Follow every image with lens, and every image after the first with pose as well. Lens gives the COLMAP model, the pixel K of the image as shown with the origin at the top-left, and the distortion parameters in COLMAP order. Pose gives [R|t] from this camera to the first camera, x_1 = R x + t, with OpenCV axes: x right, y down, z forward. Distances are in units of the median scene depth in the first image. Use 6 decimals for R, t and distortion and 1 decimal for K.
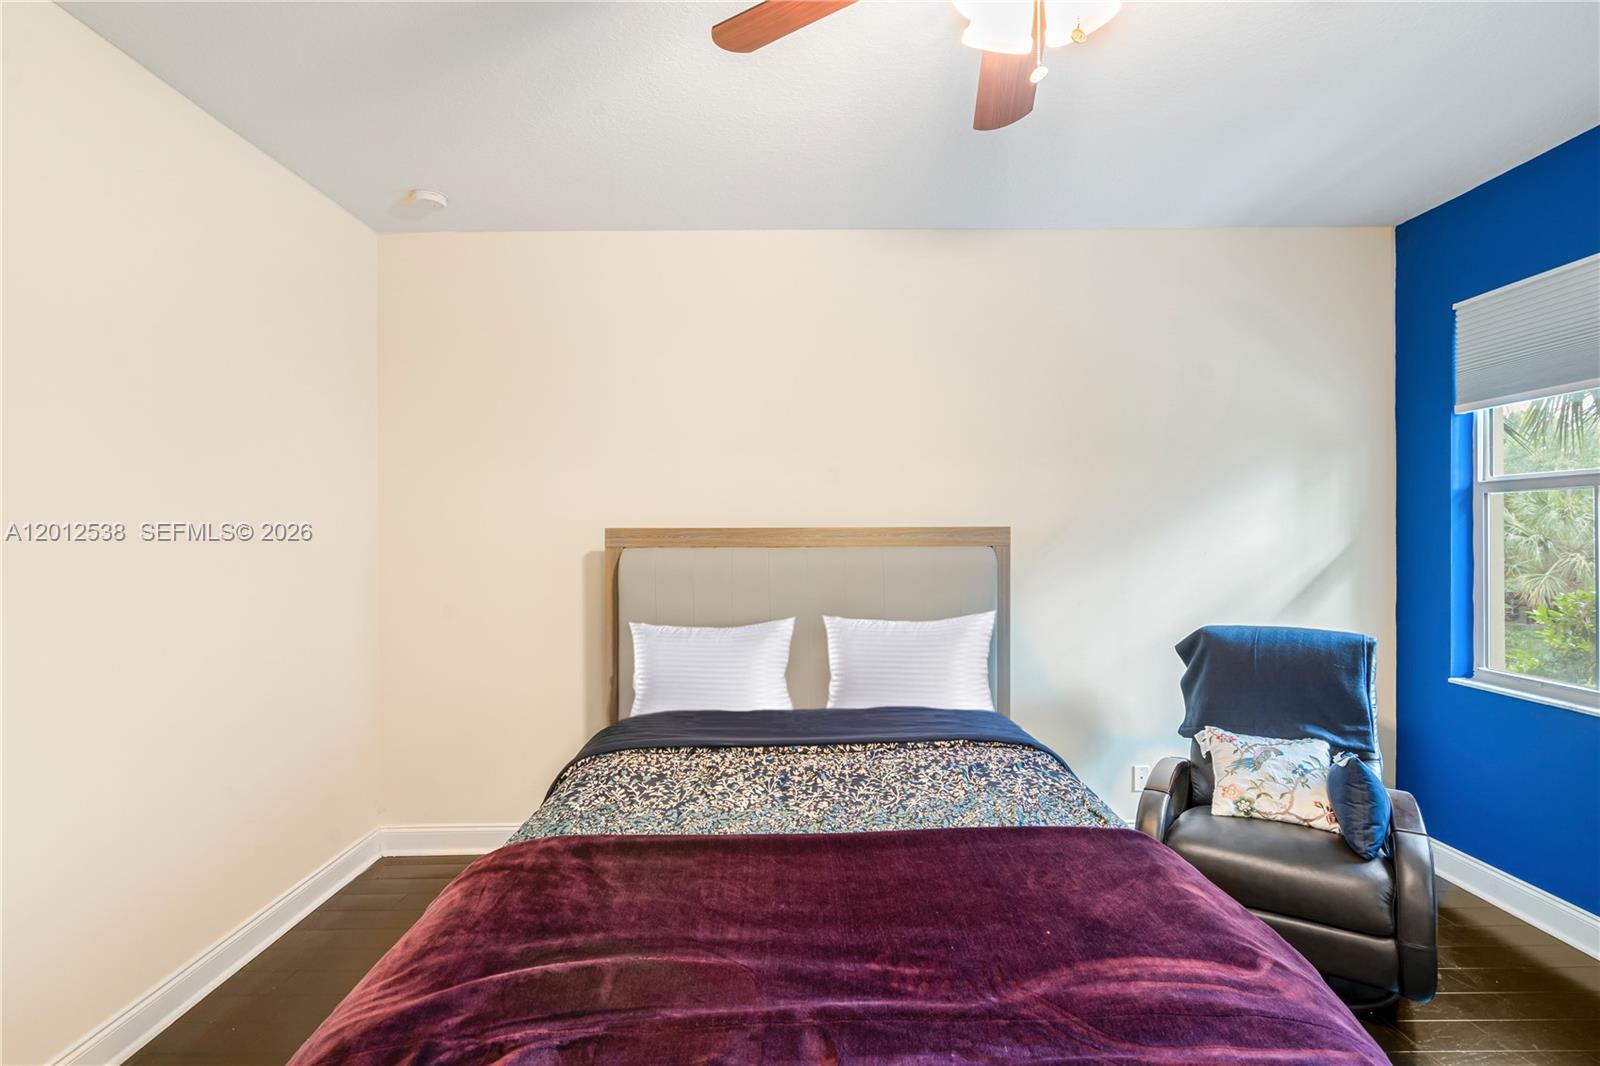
lens RADIAL K [[743.1, 0, 799.9], [0, 743.1, 526.3], [0, 0, 1]] dist [0.001236, 0.000613]
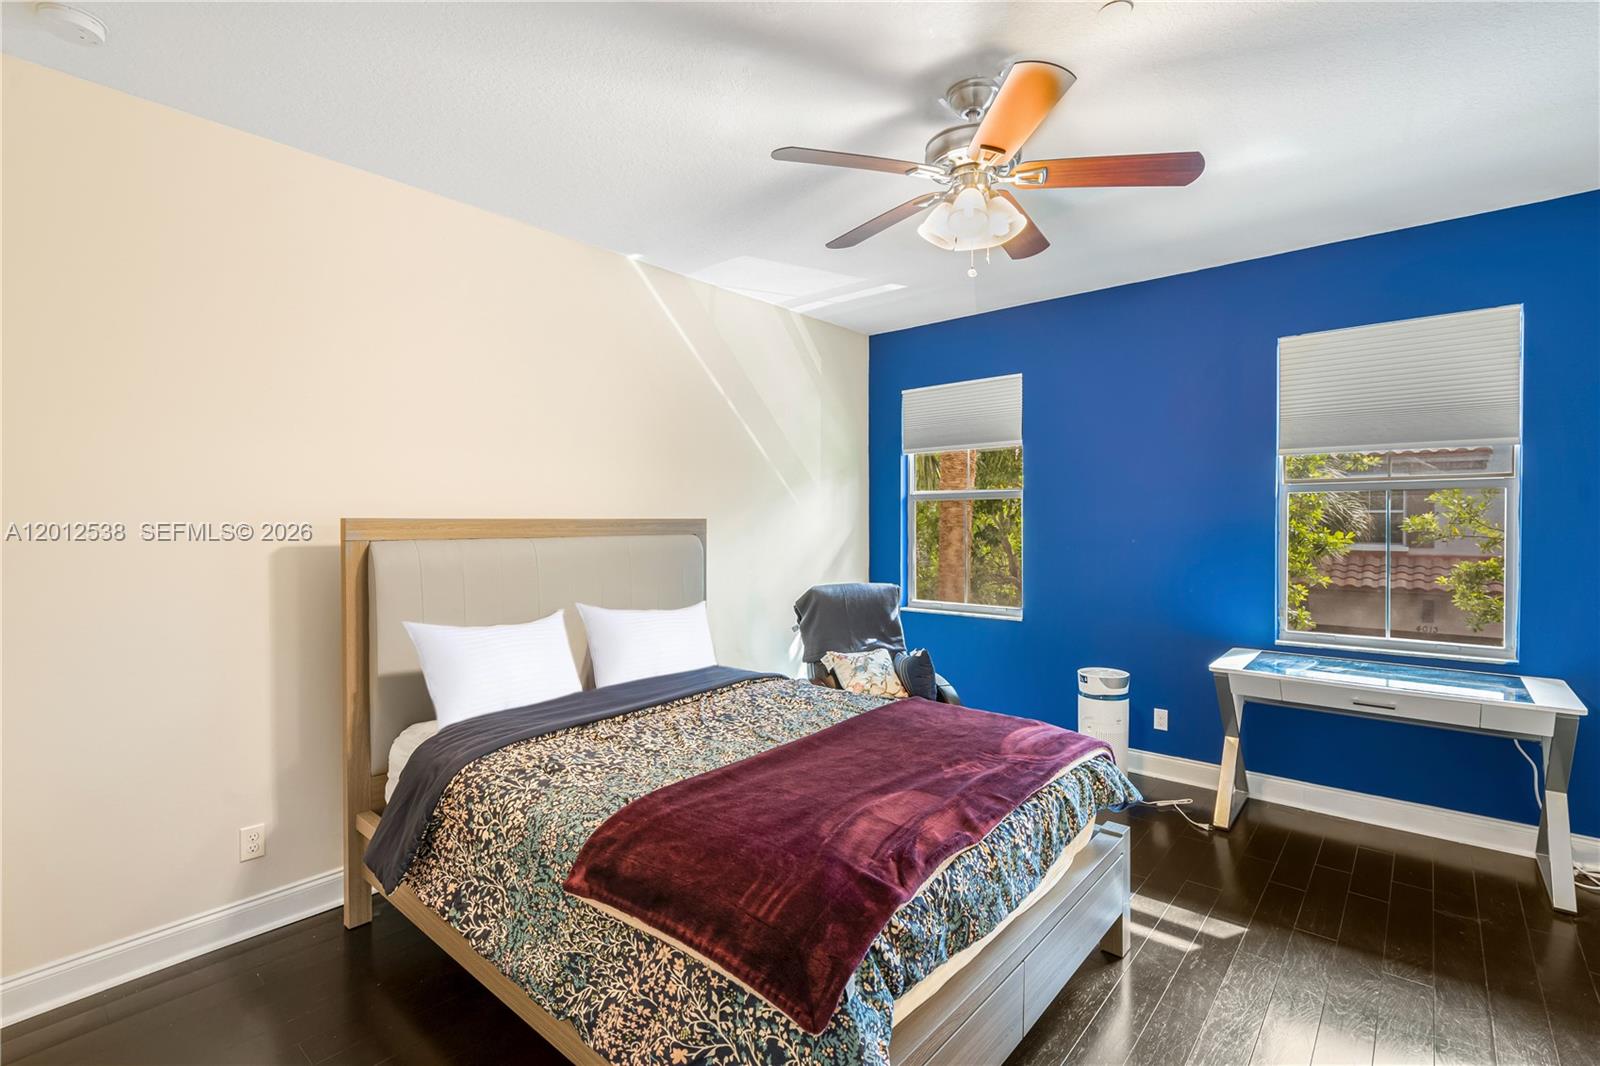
lens RADIAL K [[720.3, 0, 840.9], [0, 720.3, 527.1], [0, 0, 1]] dist [-0.000080, 0.000113]
pose [[0.635409, -0.003931, 0.772165, -0.667618], [-0.002998, 0.999967, 0.007558, 0.006060], [-0.772170, -0.007117, 0.635377, 0.063392]]
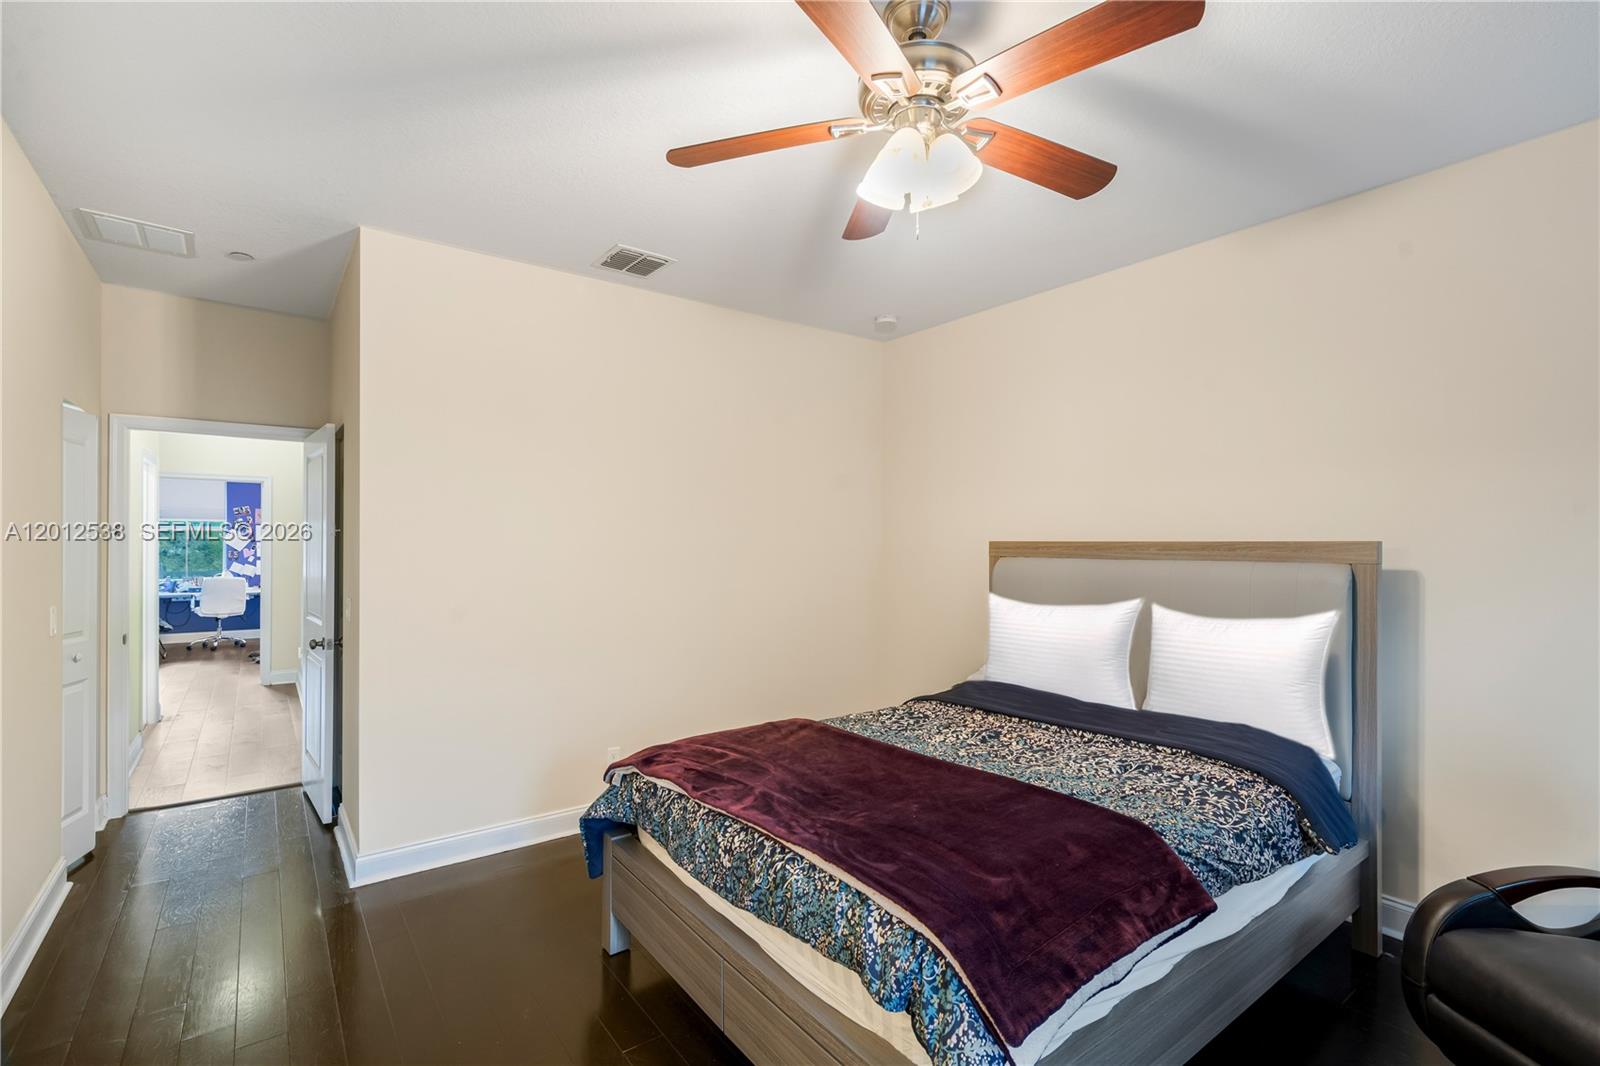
lens RADIAL K [[743.1, 0, 799.9], [0, 743.1, 526.3], [0, 0, 1]] dist [0.001236, 0.000613]
pose [[0.603065, -0.009211, -0.797639, 0.724440], [-0.000007, 0.999933, -0.011552, -0.010430], [0.797692, 0.006972, 0.603025, -0.047074]]
